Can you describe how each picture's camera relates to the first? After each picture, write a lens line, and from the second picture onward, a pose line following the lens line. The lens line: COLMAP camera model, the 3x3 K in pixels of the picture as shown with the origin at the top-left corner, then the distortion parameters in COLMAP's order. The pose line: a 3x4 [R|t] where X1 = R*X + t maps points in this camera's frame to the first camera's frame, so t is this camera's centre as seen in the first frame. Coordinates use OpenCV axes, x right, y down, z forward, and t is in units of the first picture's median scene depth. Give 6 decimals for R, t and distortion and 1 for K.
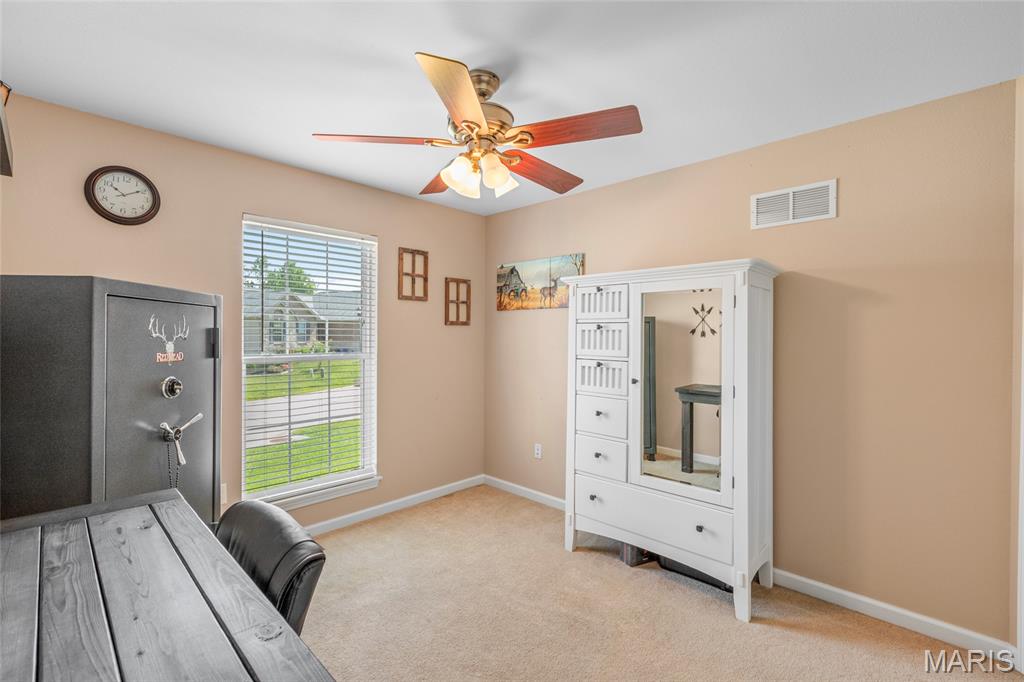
lens RADIAL K [[457.7, 0, 515.4], [0, 457.7, 338.0], [0, 0, 1]] dist [0.000959, 0.000075]
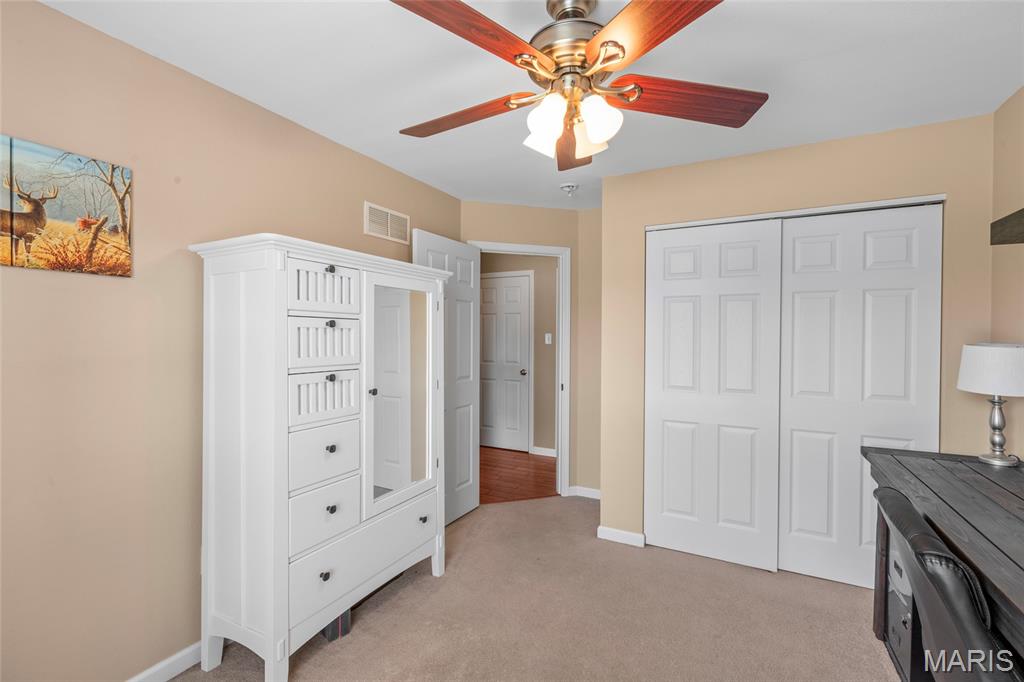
lens RADIAL K [[457.7, 0, 511.4], [0, 457.7, 338.4], [0, 0, 1]] dist [0.000959, 0.000075]
pose [[-0.276955, -0.010080, 0.960830, -0.537163], [0.002255, 0.999935, 0.011141, -0.008803], [-0.960880, 0.005252, -0.276914, 0.897591]]
